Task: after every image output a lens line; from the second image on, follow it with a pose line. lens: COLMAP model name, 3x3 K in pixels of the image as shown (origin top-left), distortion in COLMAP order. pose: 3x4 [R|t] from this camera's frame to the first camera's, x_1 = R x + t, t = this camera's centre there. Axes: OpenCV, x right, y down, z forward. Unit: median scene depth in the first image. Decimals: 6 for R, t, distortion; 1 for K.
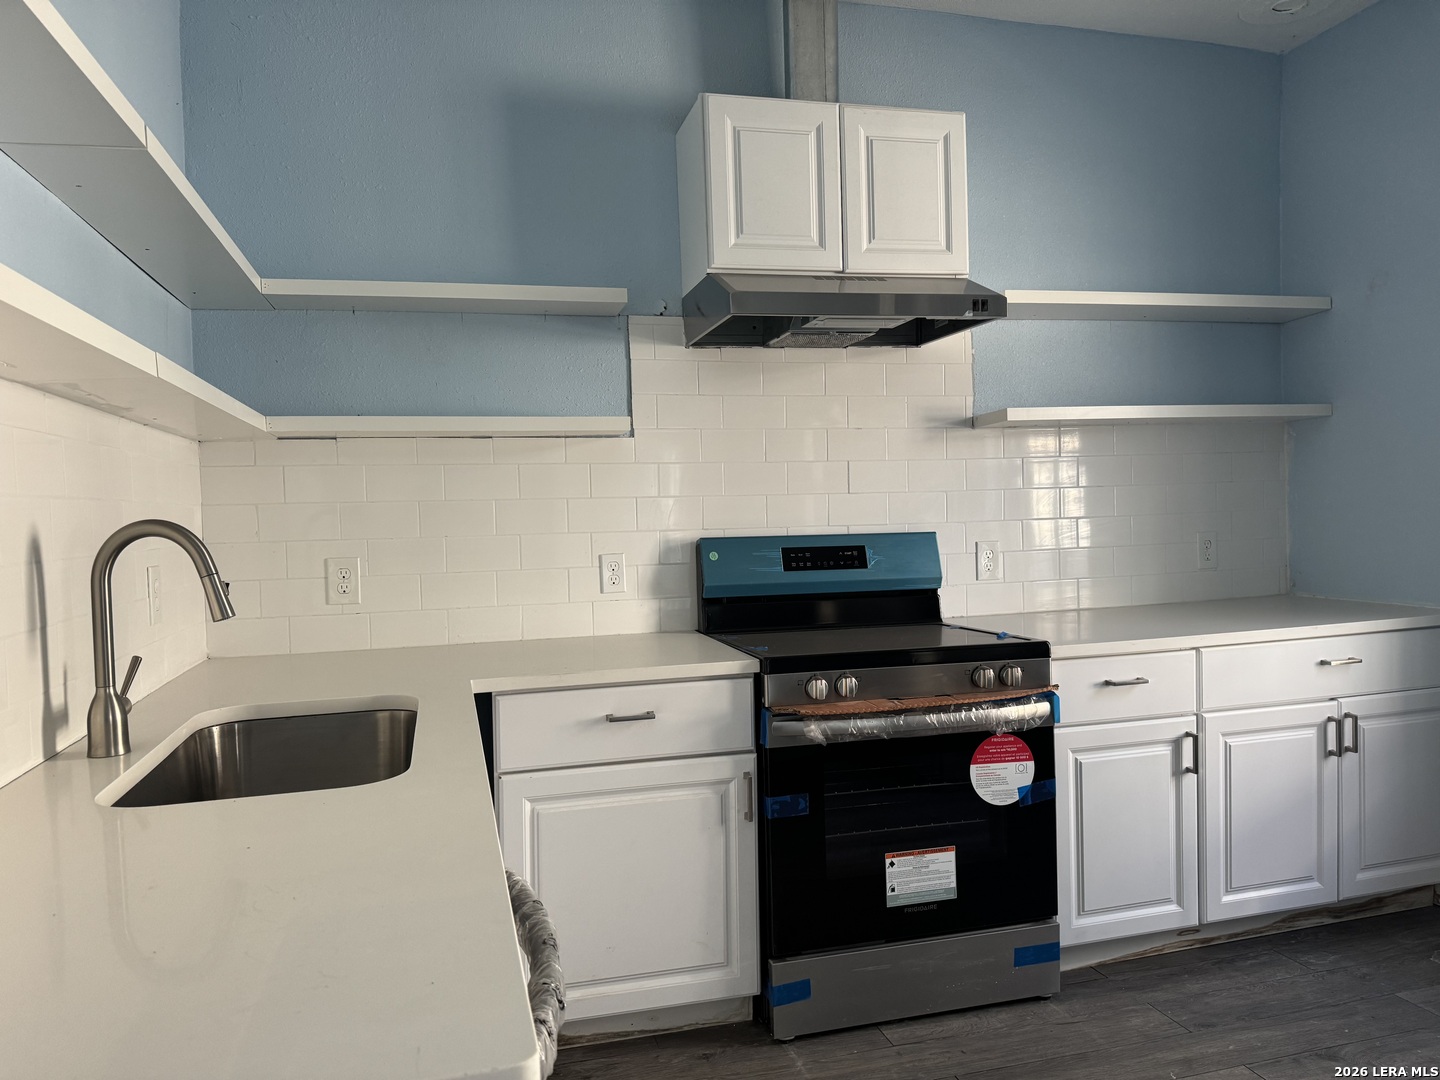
lens RADIAL K [[1003.2, 0, 708.9], [0, 1003.2, 552.7], [0, 0, 1]] dist [0.038331, -0.044983]
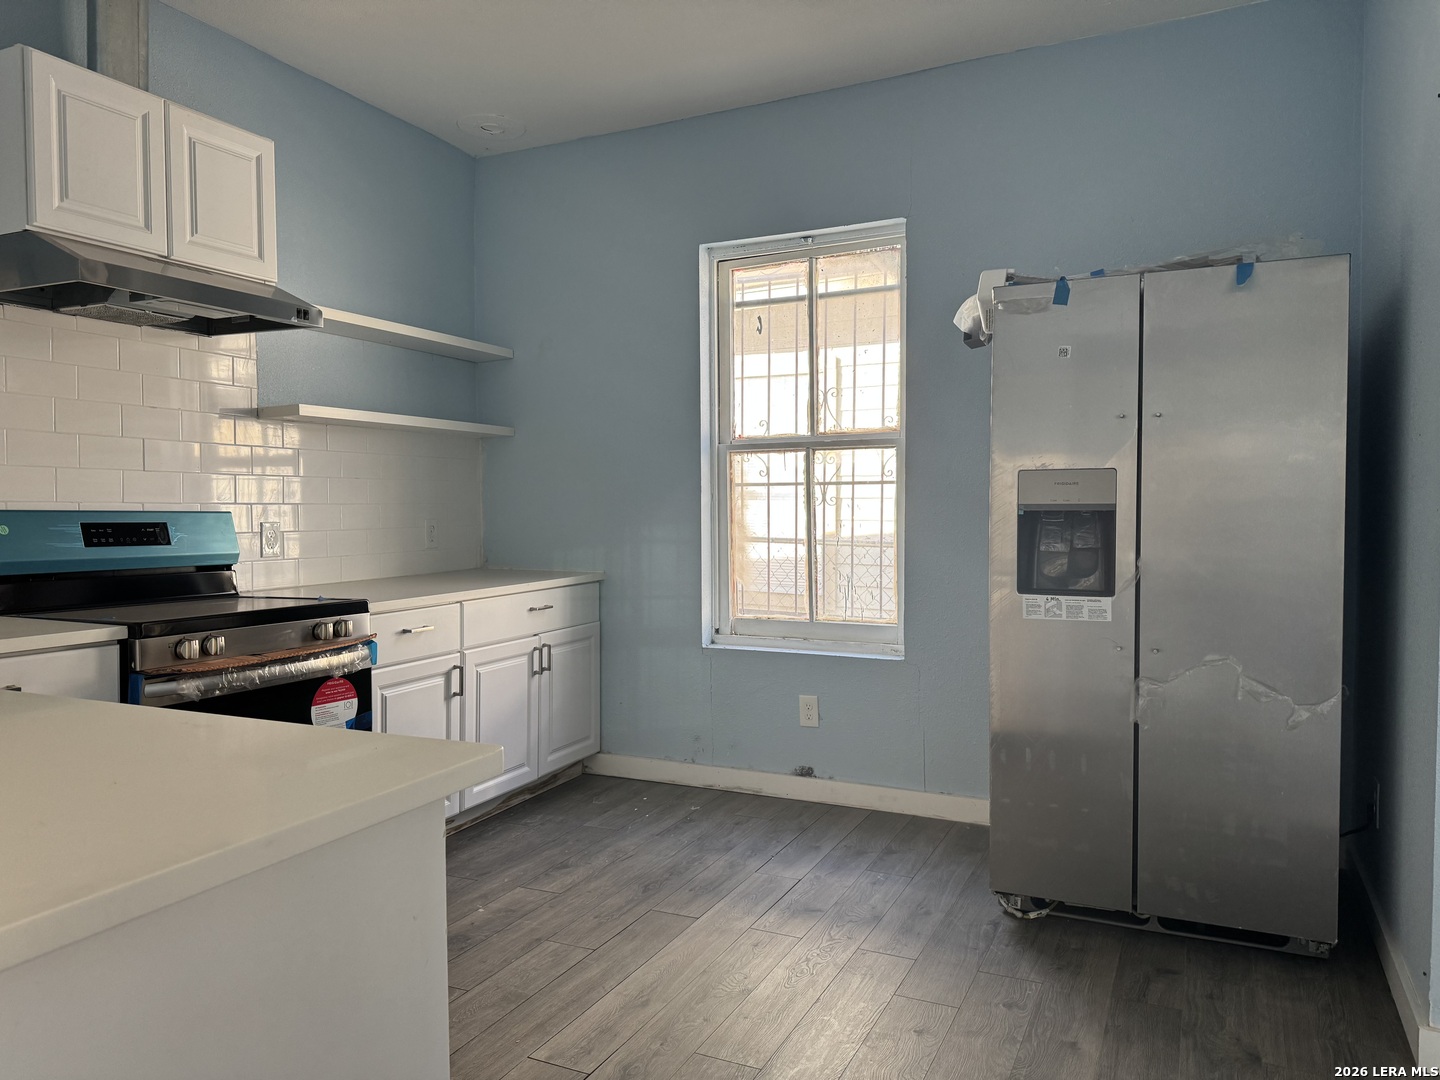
lens RADIAL K [[1003.2, 0, 724.9], [0, 1003.2, 541.7], [0, 0, 1]] dist [0.038331, -0.044983]
pose [[0.639300, 0.001241, 0.768957, -0.305853], [0.013296, 0.999831, -0.012668, 0.036859], [-0.768843, 0.018323, 0.639175, -0.110623]]
